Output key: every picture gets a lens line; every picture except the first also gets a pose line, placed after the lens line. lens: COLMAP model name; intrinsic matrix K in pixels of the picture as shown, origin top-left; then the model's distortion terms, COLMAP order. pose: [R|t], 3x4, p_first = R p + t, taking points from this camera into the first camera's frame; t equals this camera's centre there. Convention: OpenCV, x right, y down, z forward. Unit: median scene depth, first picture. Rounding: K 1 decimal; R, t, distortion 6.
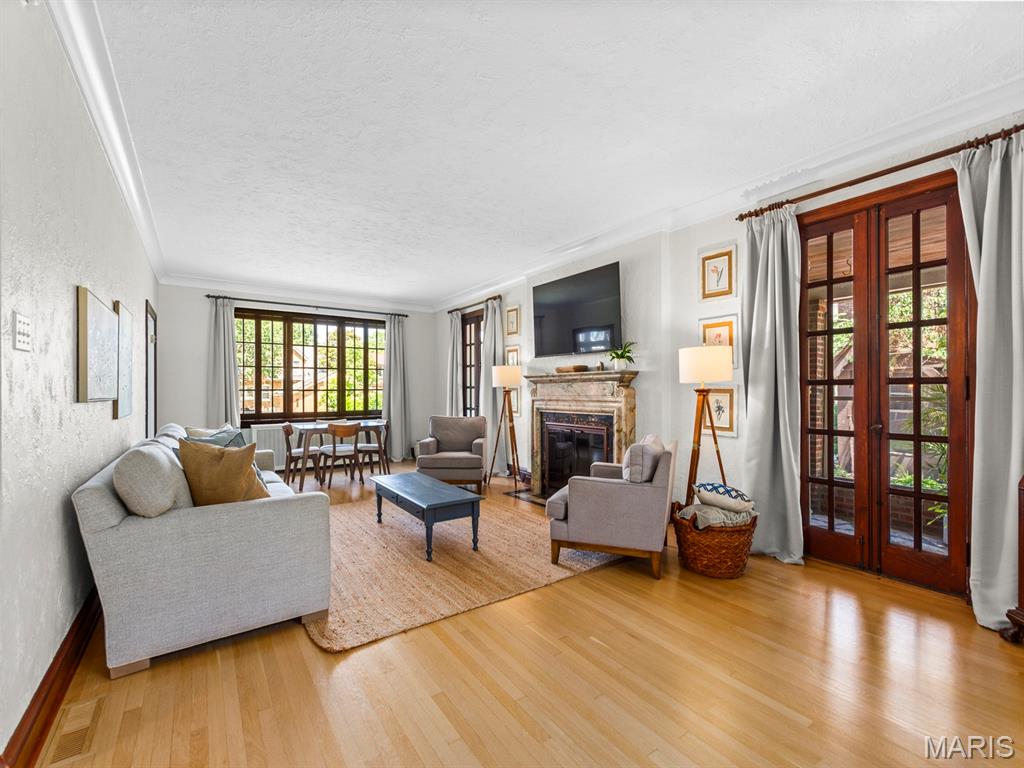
lens RADIAL K [[443.2, 0, 510.4], [0, 443.2, 389.0], [0, 0, 1]] dist [0.002227, -0.000634]
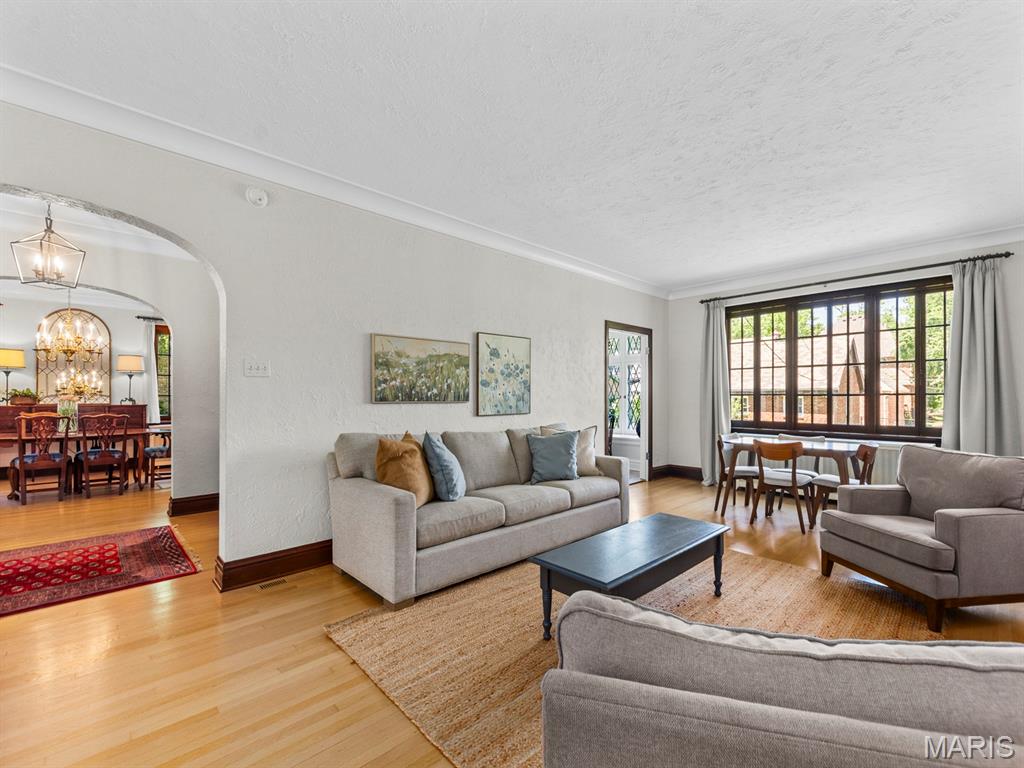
lens RADIAL K [[443.2, 0, 509.0], [0, 443.2, 392.9], [0, 0, 1]] dist [0.002227, -0.000634]
pose [[0.153308, -0.000904, -0.988178, 0.218209], [0.000907, 0.999999, -0.000774, -0.000547], [0.988178, -0.000777, 0.153308, 0.362121]]
